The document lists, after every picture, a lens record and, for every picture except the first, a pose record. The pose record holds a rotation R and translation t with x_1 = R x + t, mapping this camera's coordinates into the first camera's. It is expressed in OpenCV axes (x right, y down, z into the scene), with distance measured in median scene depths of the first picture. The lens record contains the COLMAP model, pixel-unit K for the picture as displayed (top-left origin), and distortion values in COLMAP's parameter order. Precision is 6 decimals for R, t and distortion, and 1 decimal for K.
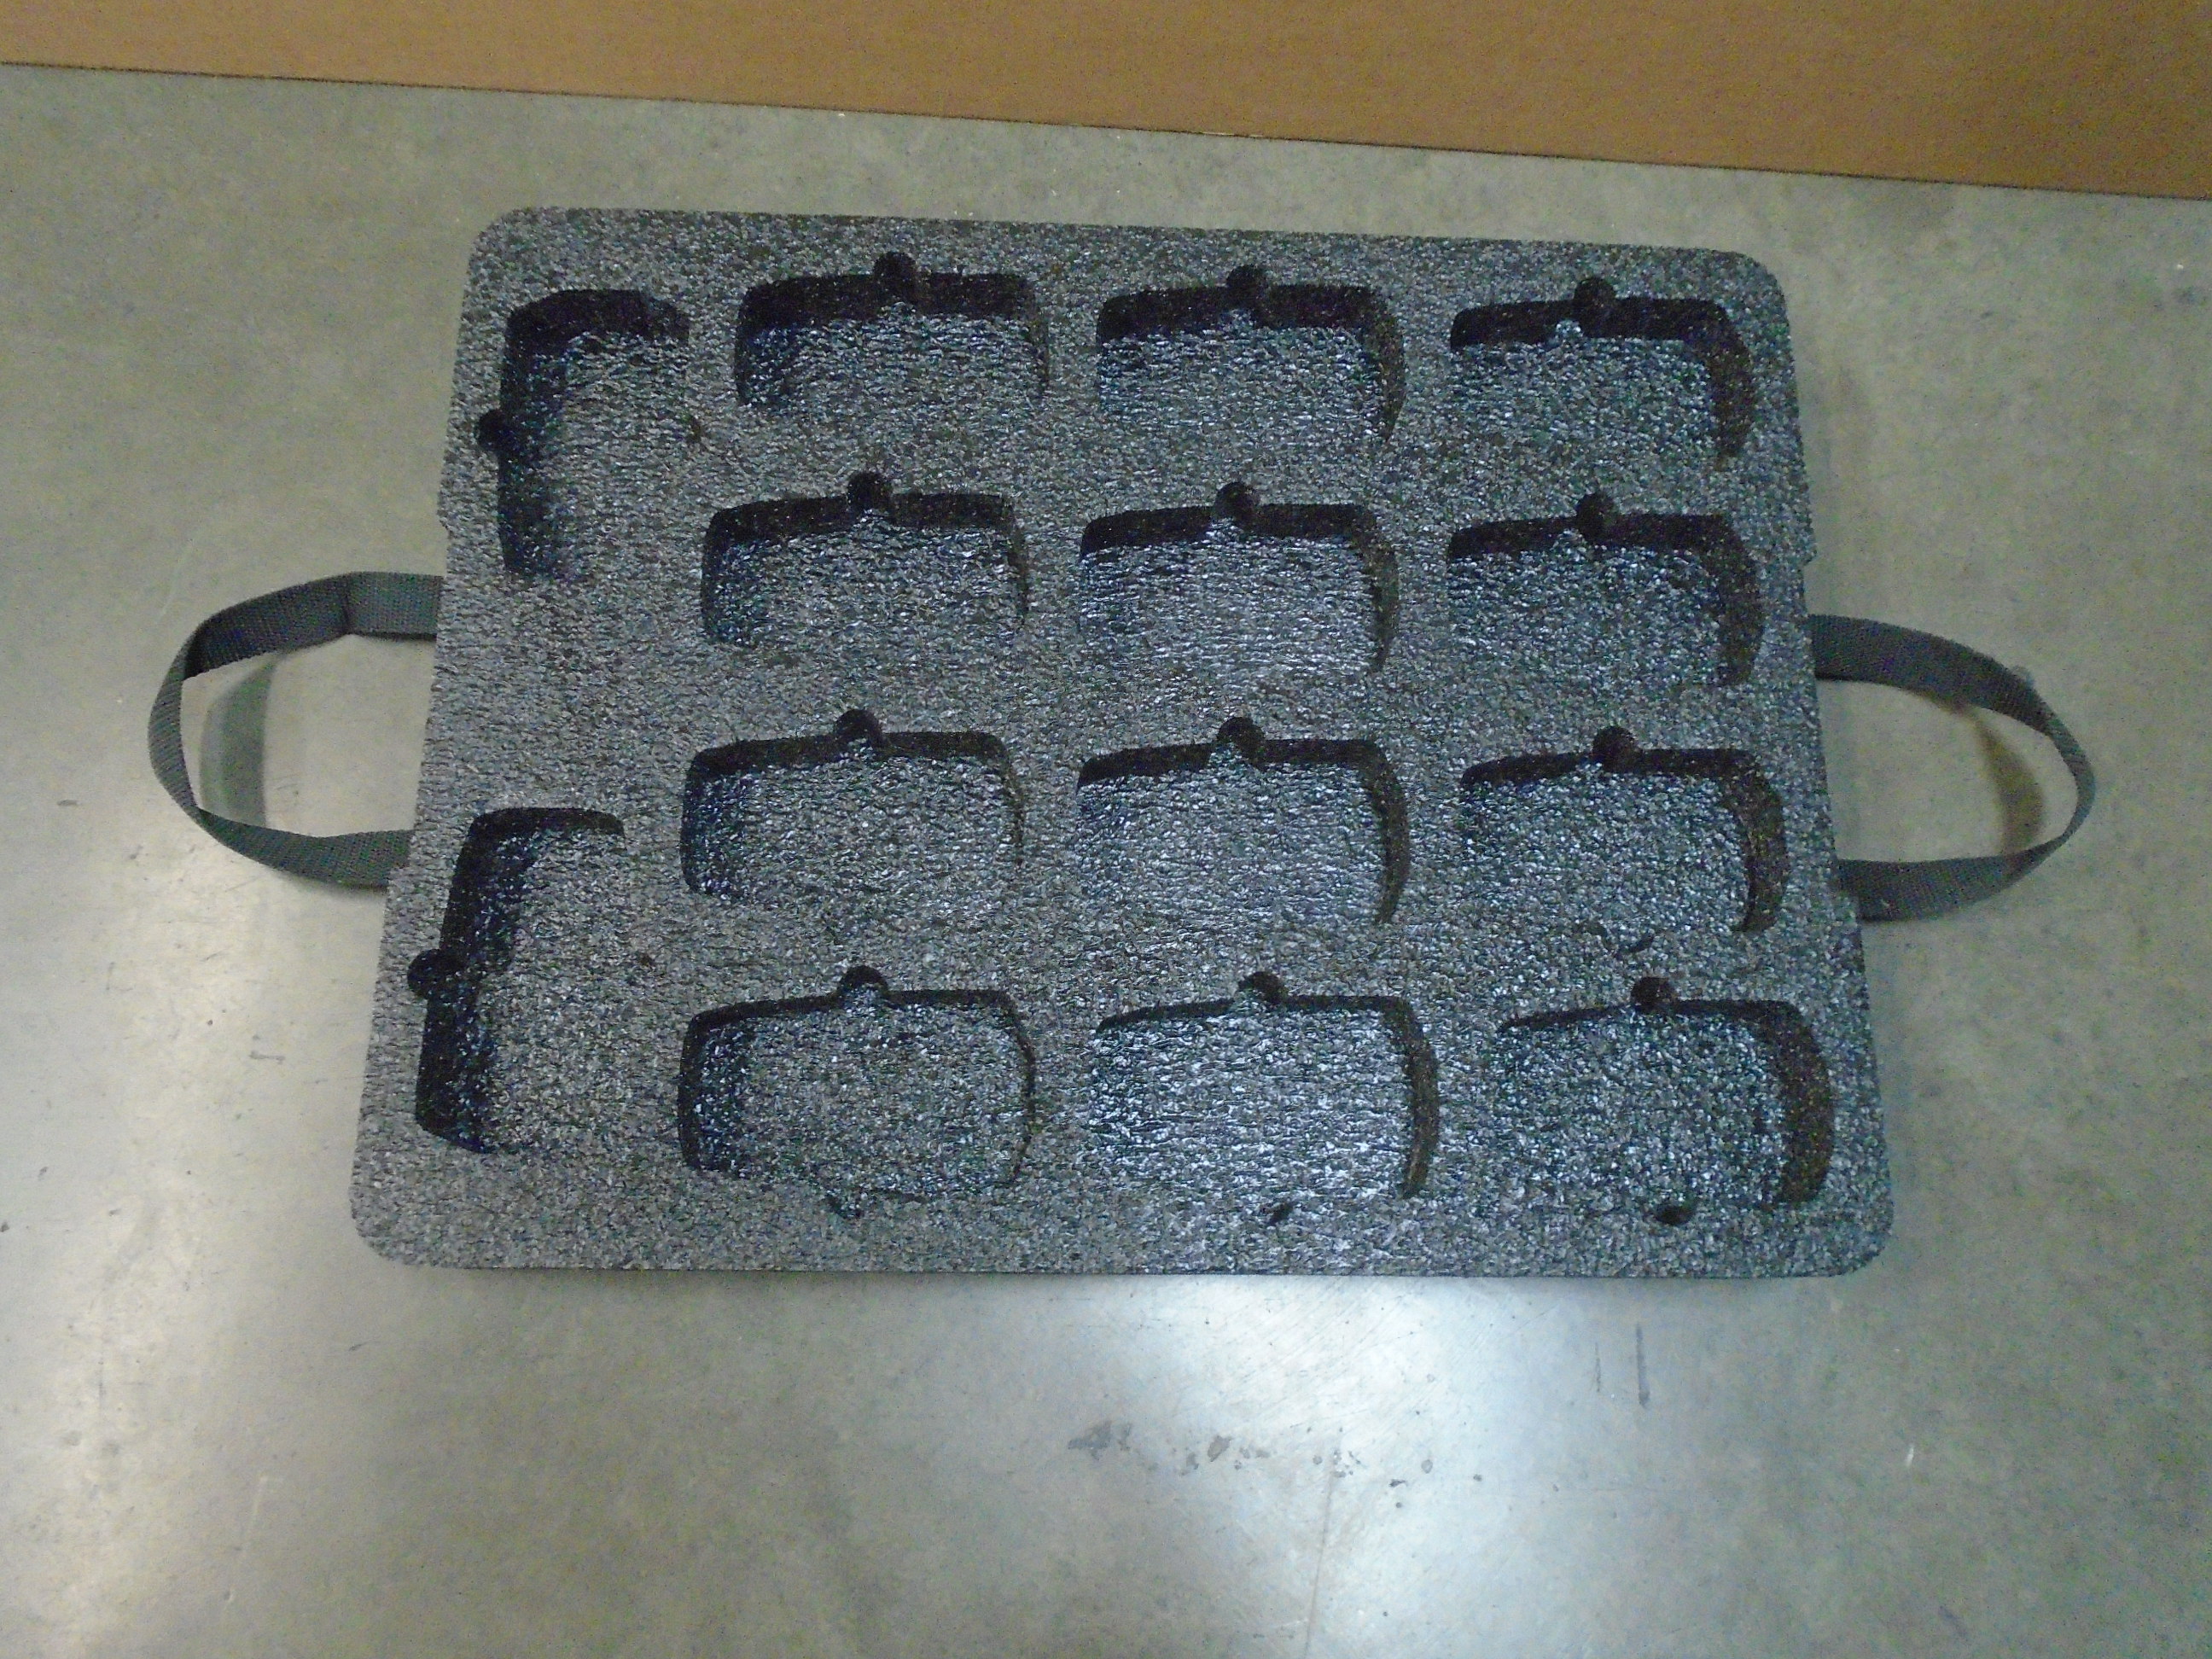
lens RADIAL K [[1701.0, 0, 1106.0], [0, 1701.0, 829.5], [0, 0, 1]] dist [-0.003706, -0.001201]
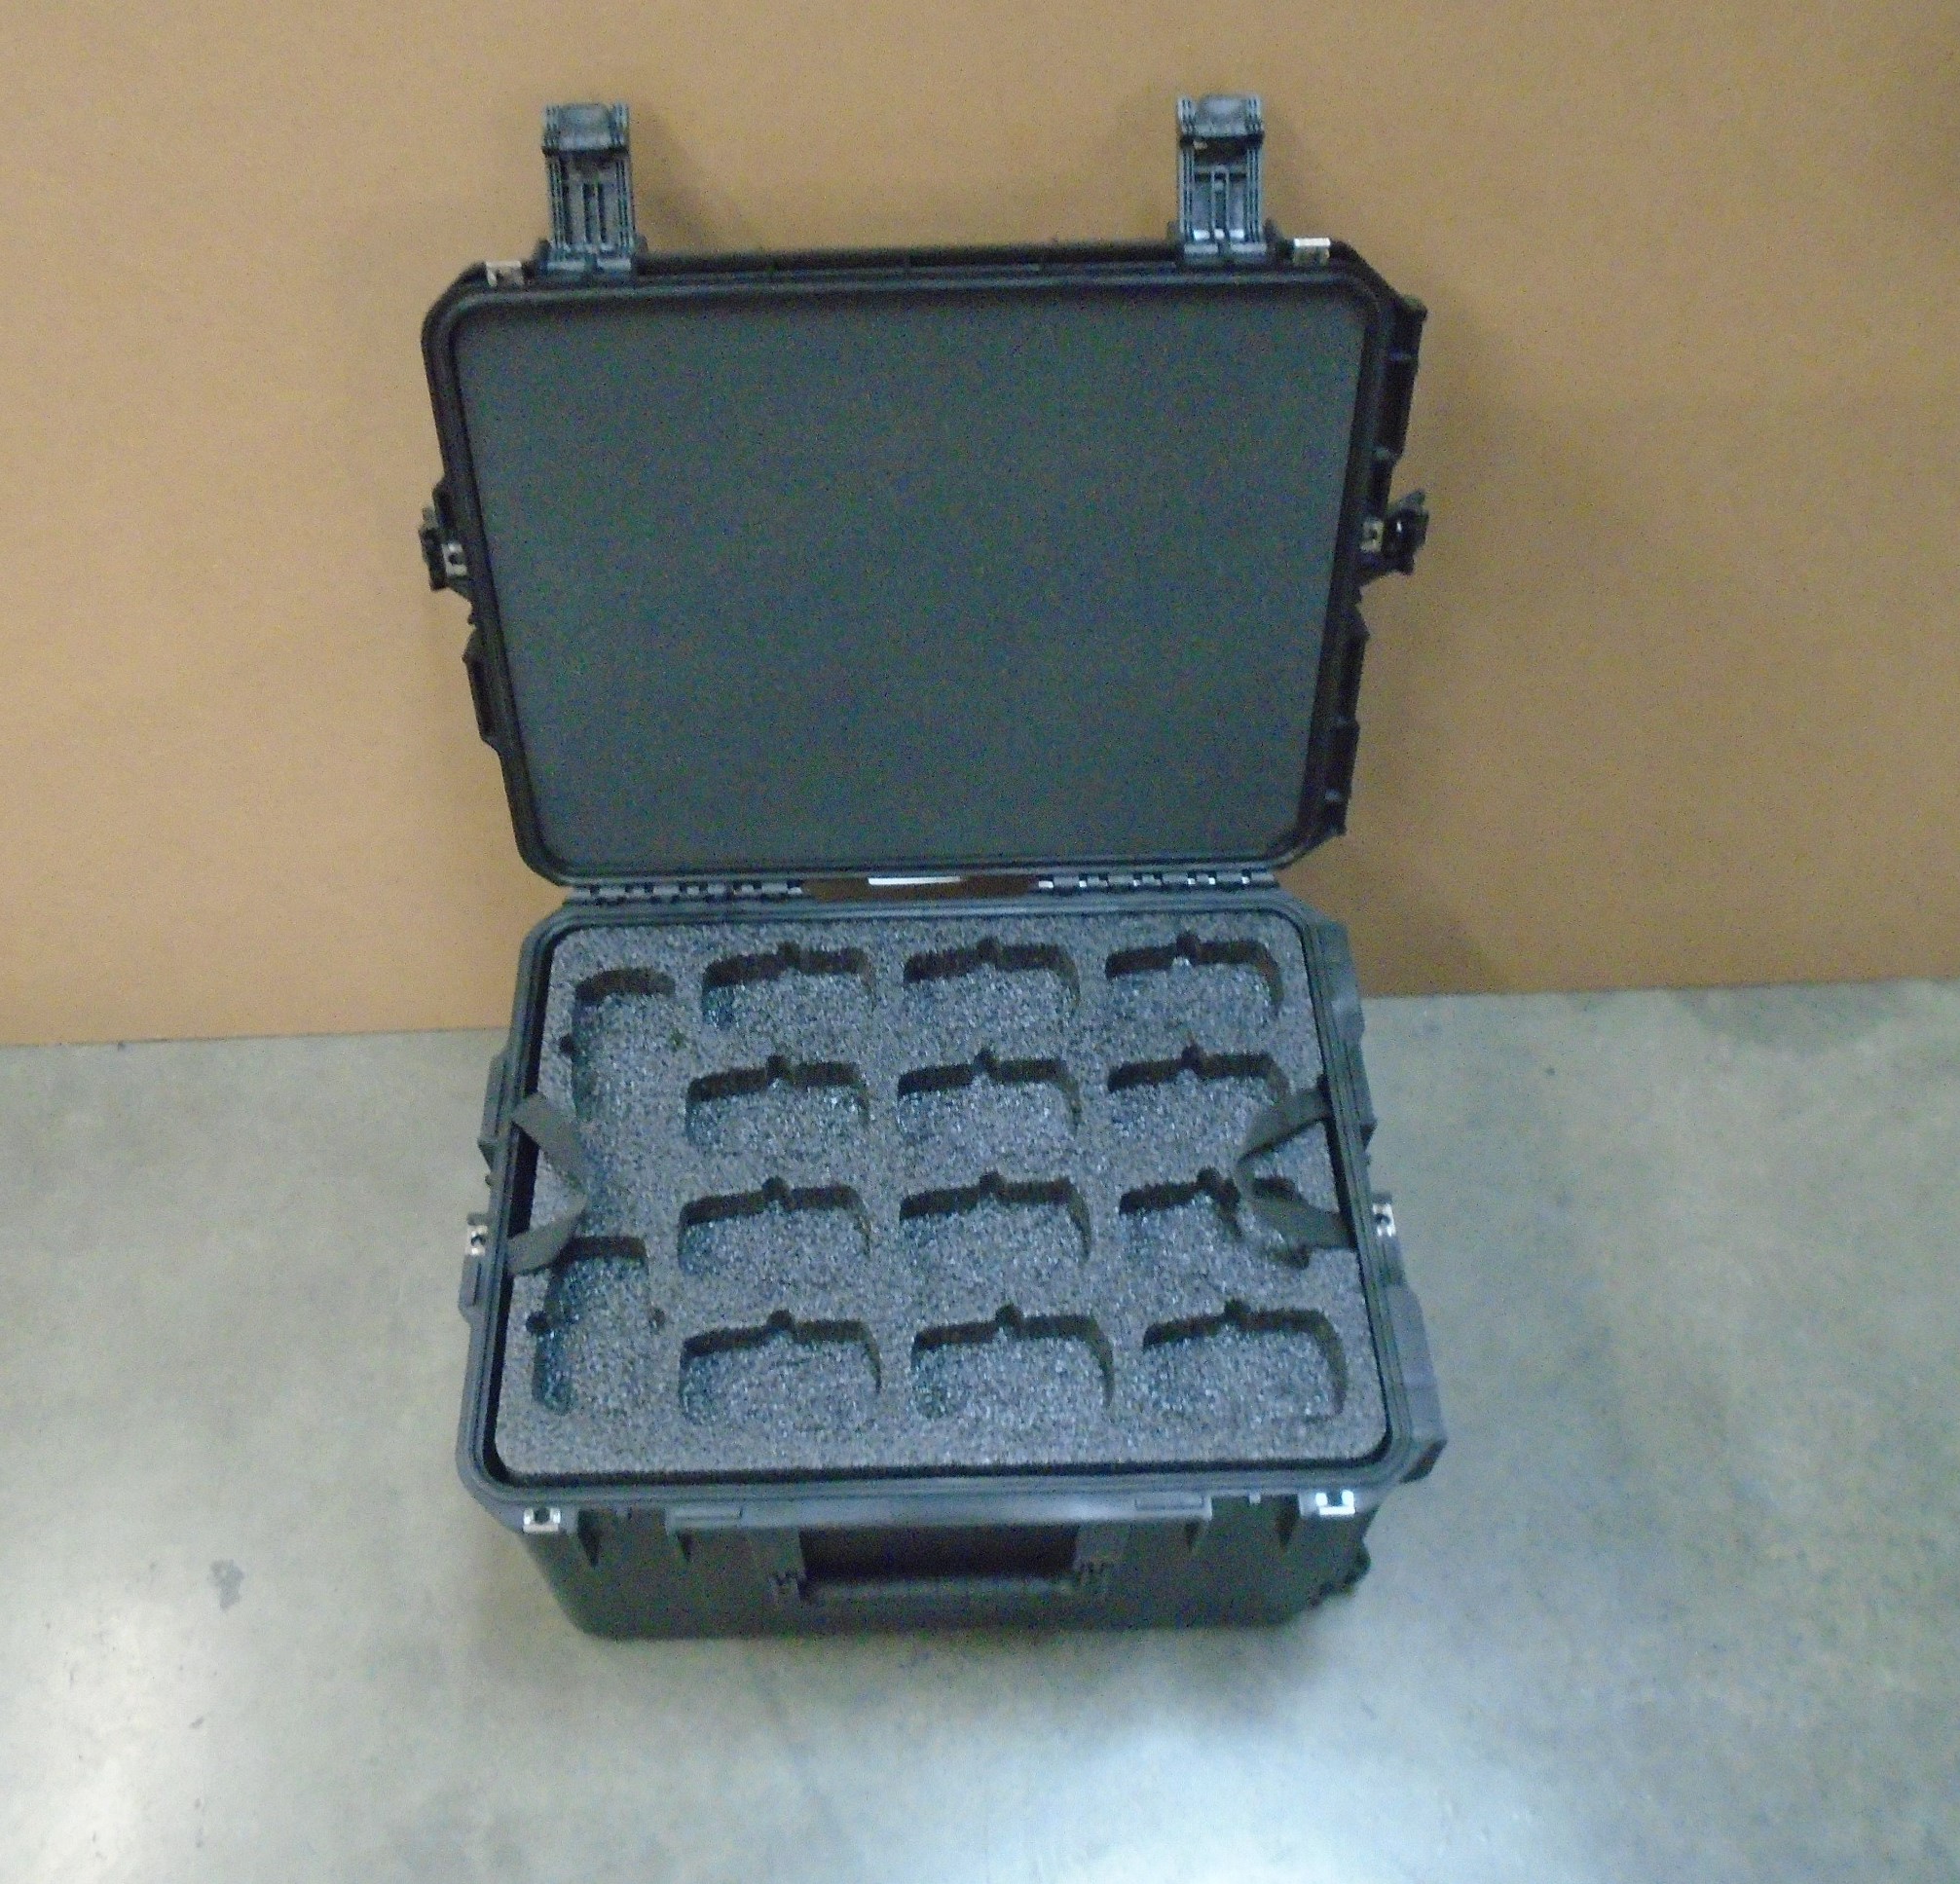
lens RADIAL K [[1958.9, 0, 1027.6], [0, 1958.9, 959.4], [0, 0, 1]] dist [-0.015249, 0.004169]
pose [[0.997934, -0.060930, 0.020393, 0.084404], [0.064205, 0.933480, -0.352835, 0.427279], [0.002461, 0.353415, 0.935463, -0.931452]]
